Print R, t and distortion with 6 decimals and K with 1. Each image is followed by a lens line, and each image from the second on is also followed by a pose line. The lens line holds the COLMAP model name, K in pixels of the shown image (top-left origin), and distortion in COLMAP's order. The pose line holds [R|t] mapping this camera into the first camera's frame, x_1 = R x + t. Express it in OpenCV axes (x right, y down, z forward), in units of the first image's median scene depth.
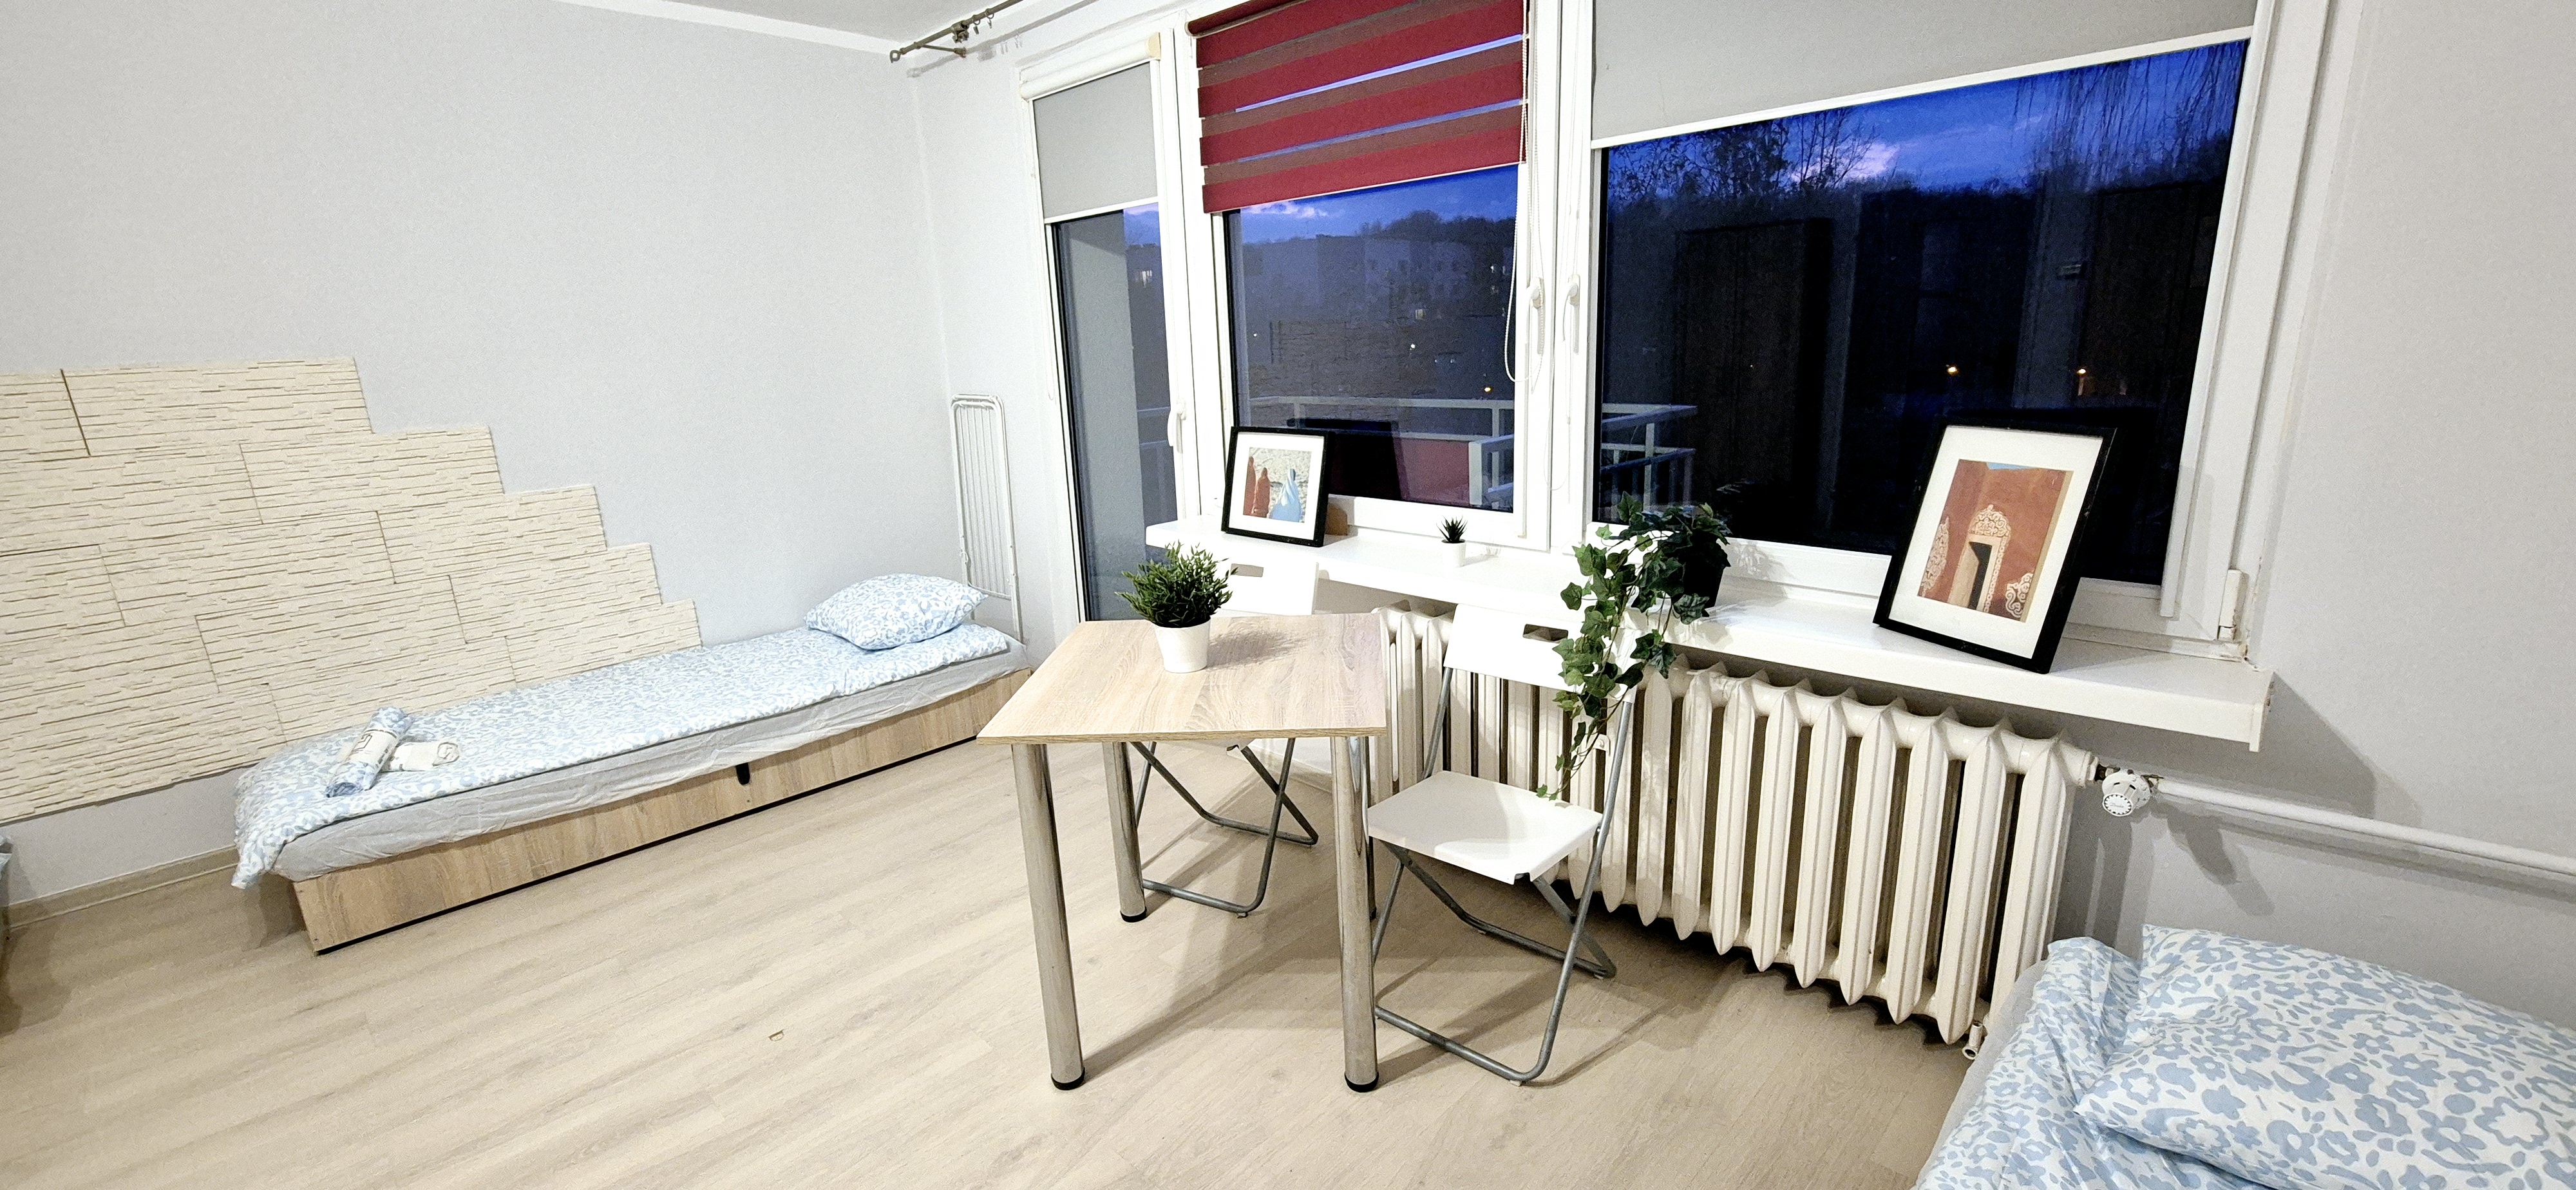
lens RADIAL K [[1054.8, 0, 1286.0], [0, 1054.8, 584.4], [0, 0, 1]] dist [0.000734, 0.000657]
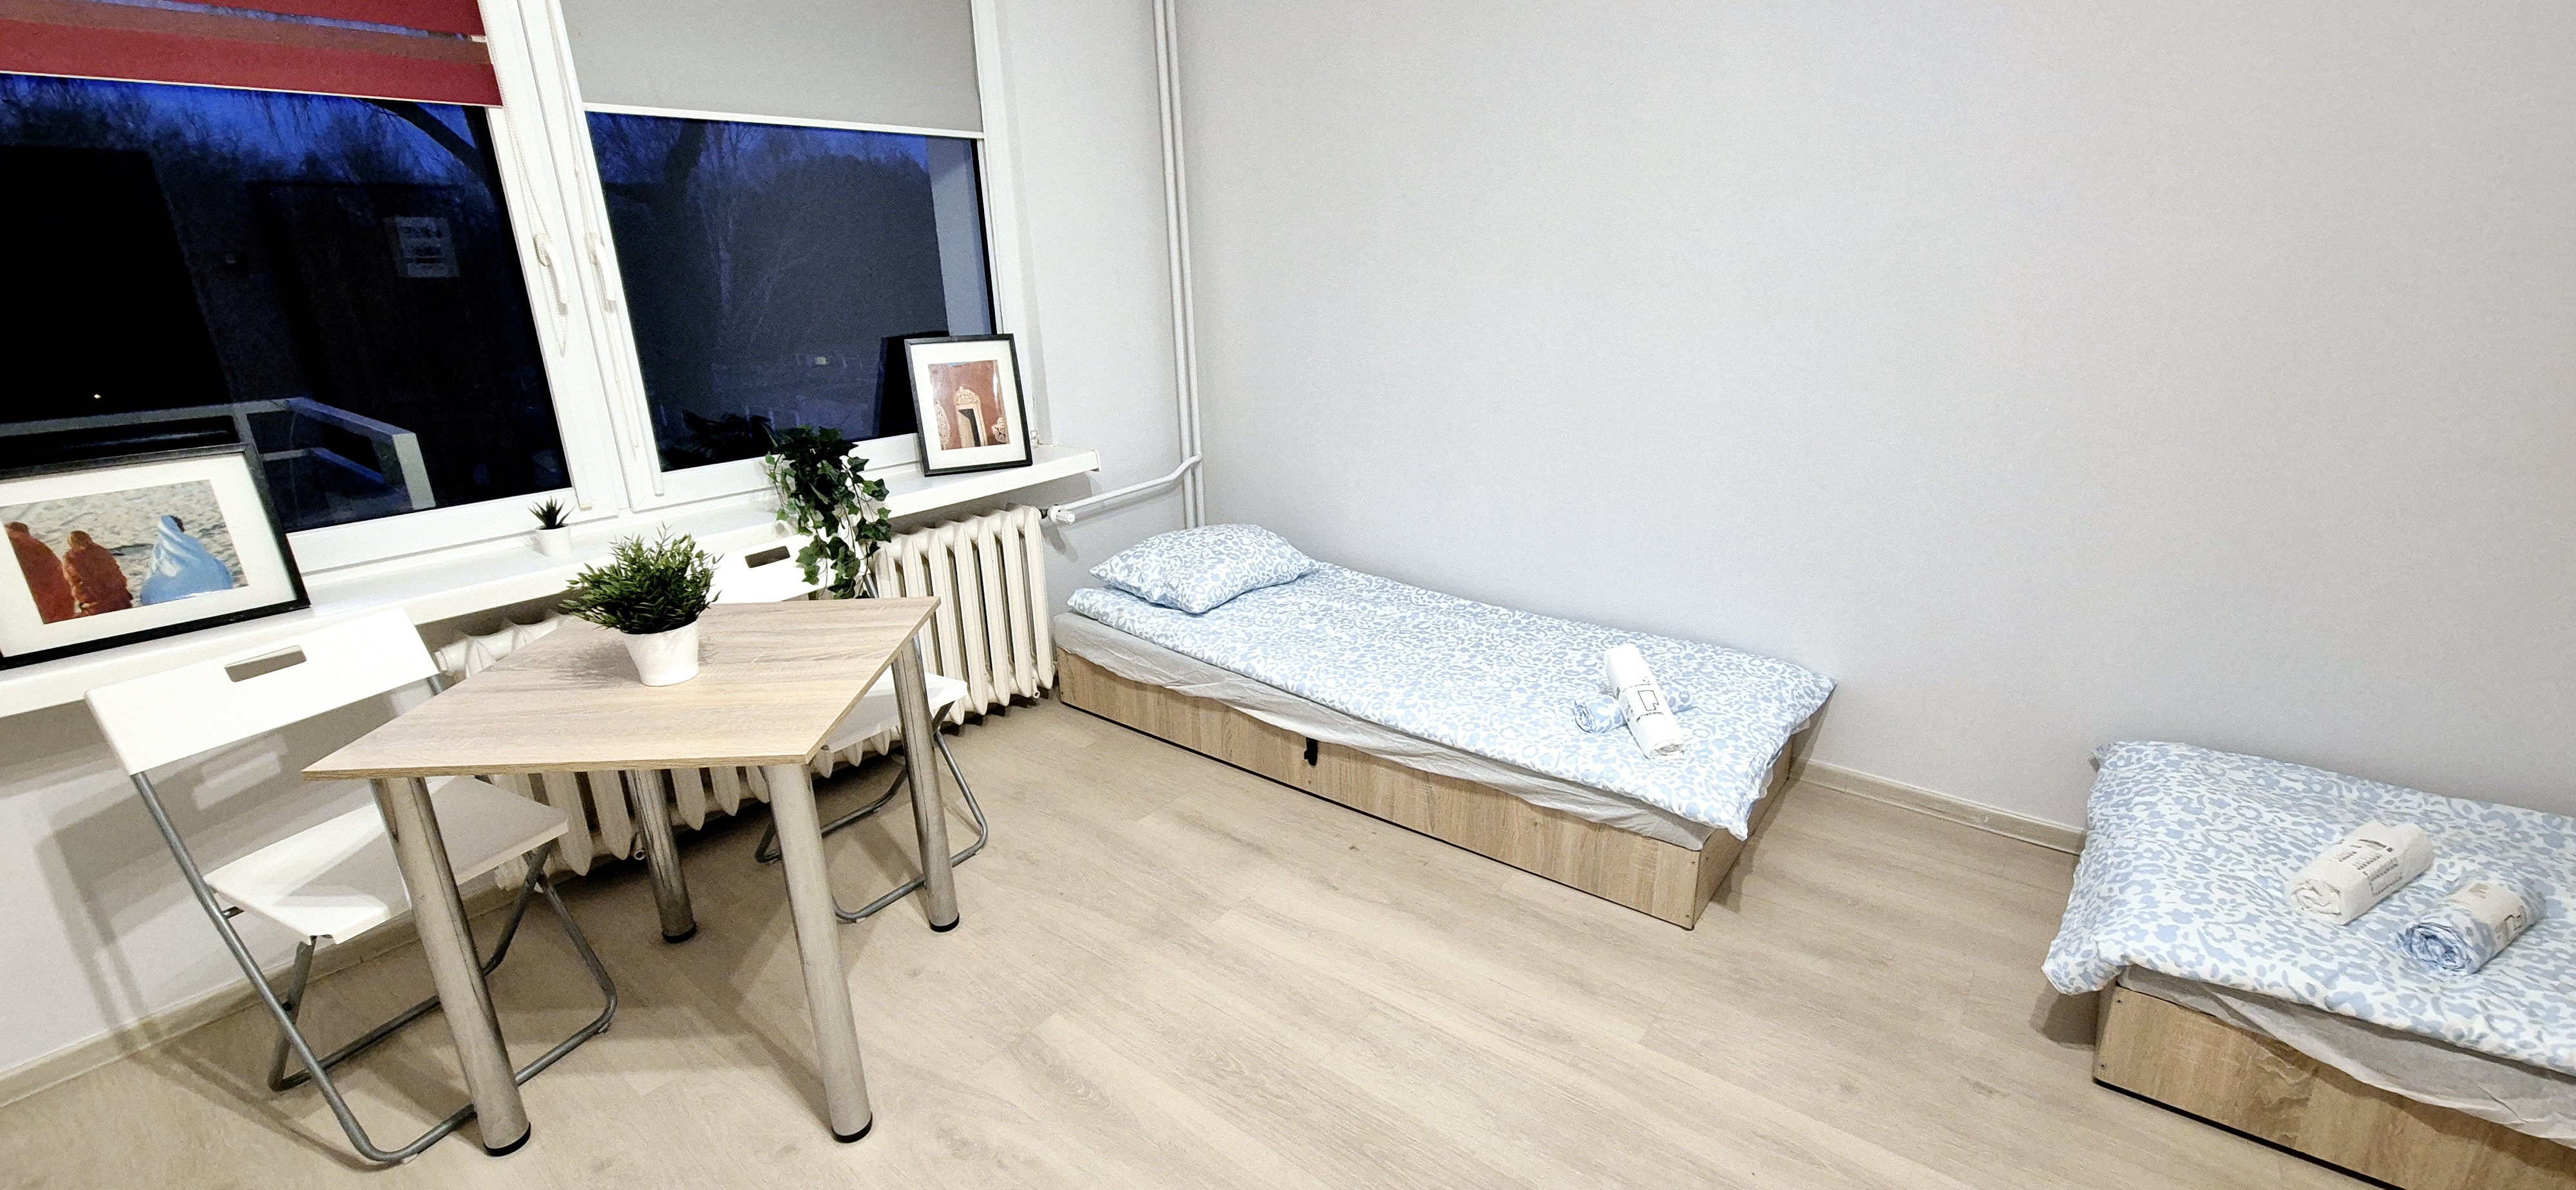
lens RADIAL K [[1054.8, 0, 1288.2], [0, 1054.8, 588.3], [0, 0, 1]] dist [0.000734, 0.000657]
pose [[-0.105493, -0.258468, 0.960242, -0.763203], [0.267823, 0.922565, 0.277749, -0.072784], [-0.957675, 0.286476, -0.028101, 0.431857]]
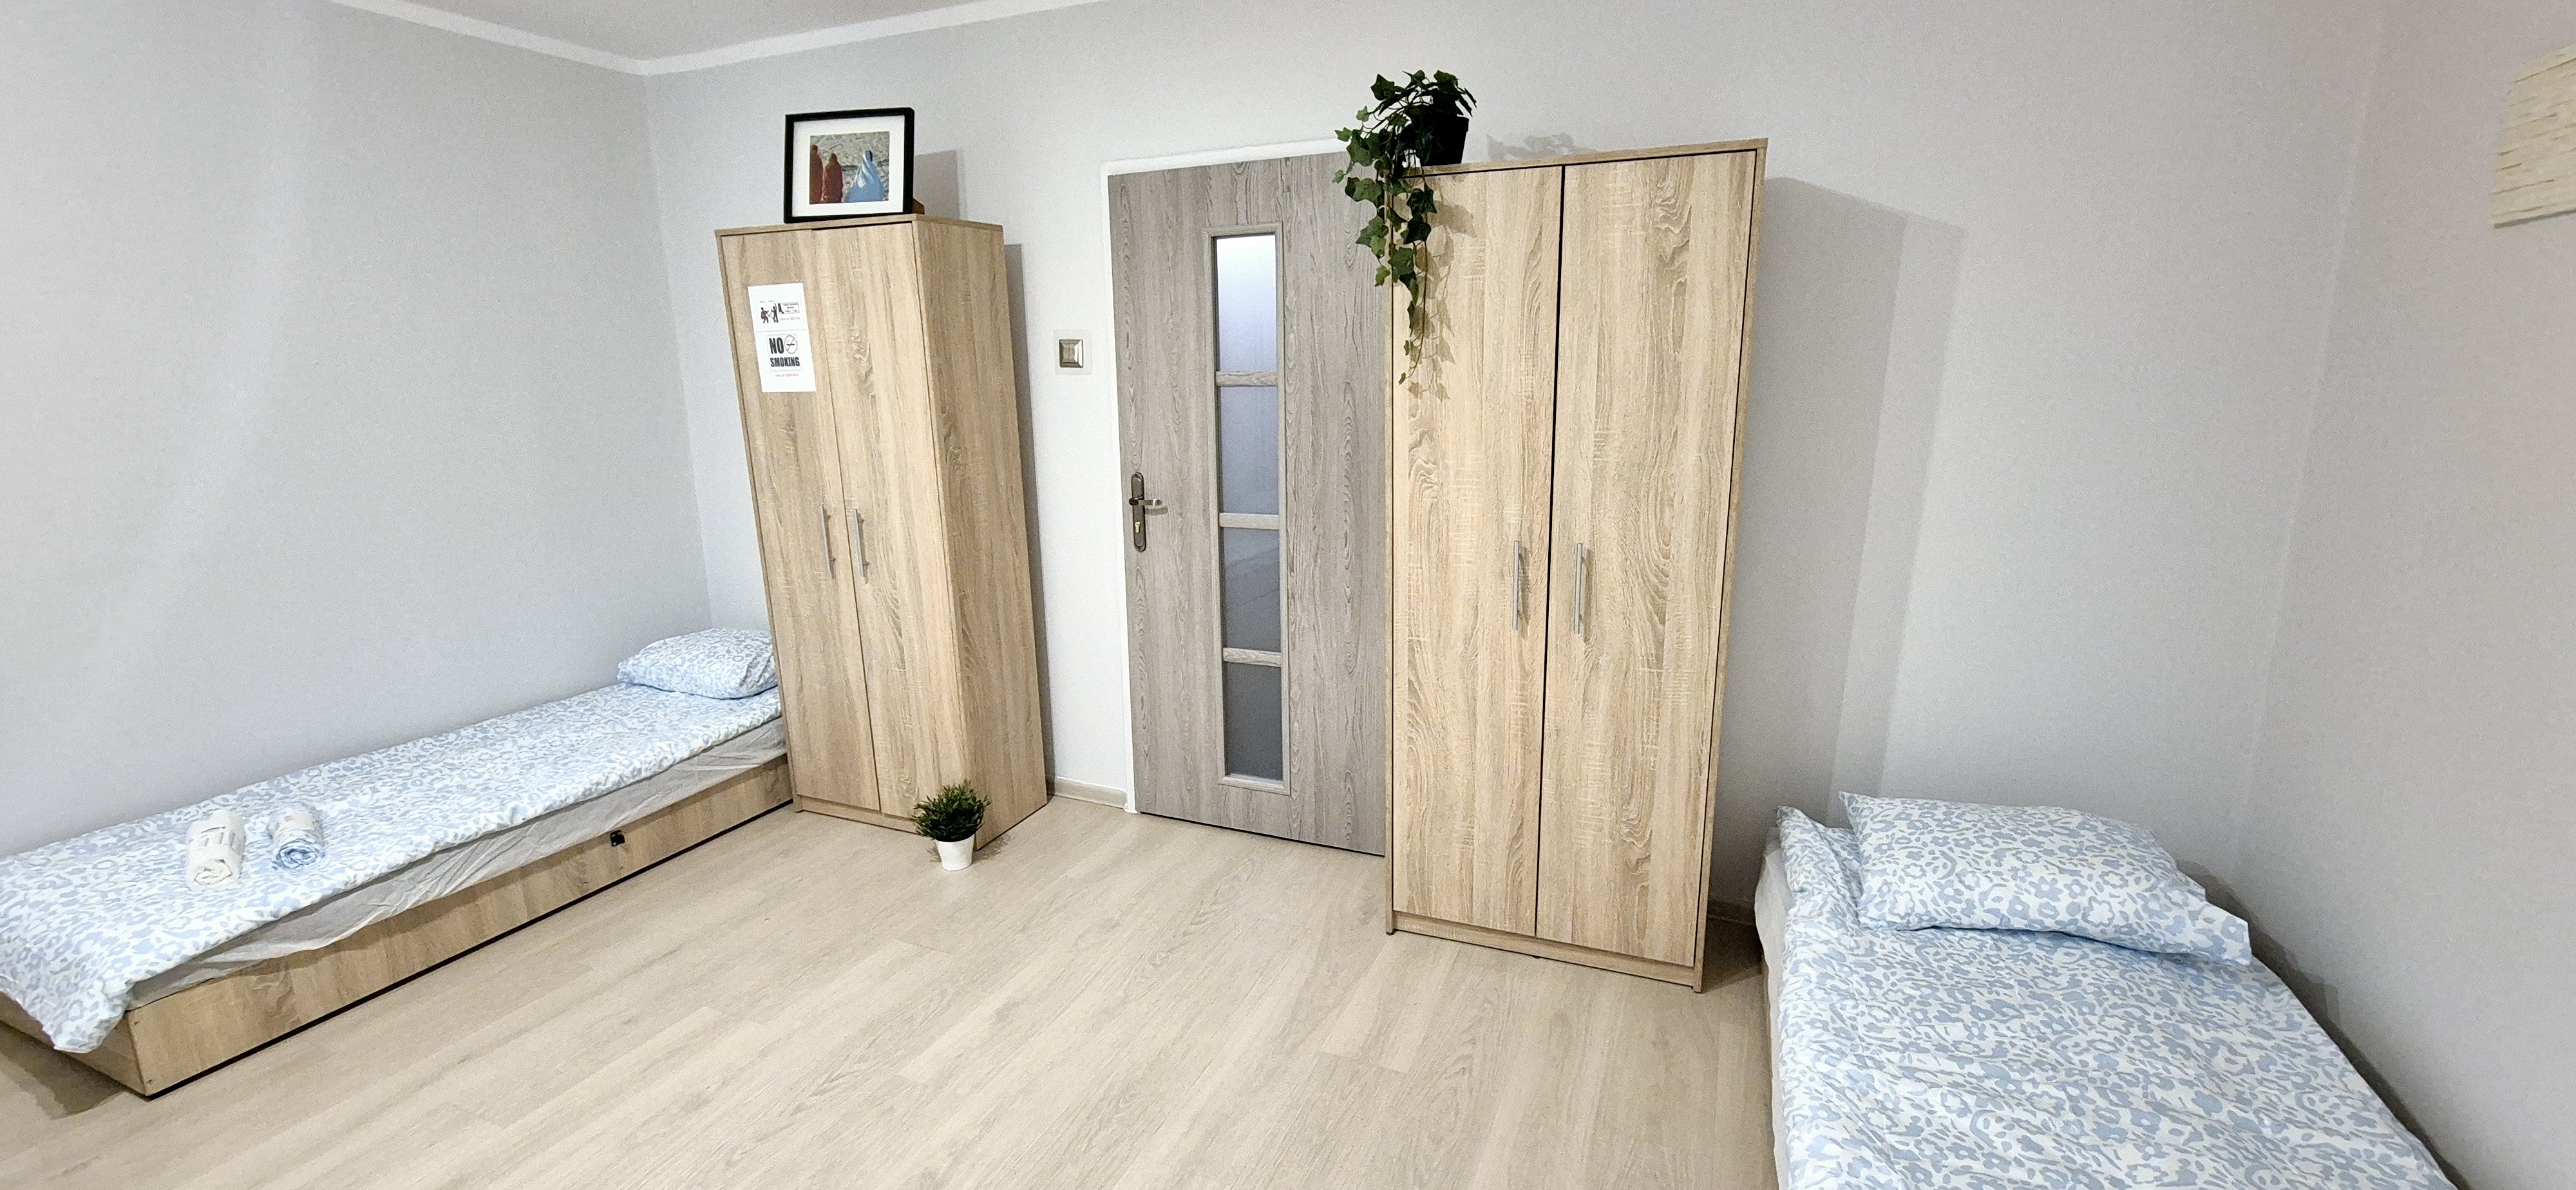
lens RADIAL K [[1054.8, 0, 1289.8], [0, 1054.8, 586.0], [0, 0, 1]] dist [0.000734, 0.000657]
pose [[-0.929808, 0.123361, -0.346755, -0.828269], [-0.039287, 0.903504, 0.426775, -0.189469], [0.365942, 0.410442, -0.835239, 0.850082]]
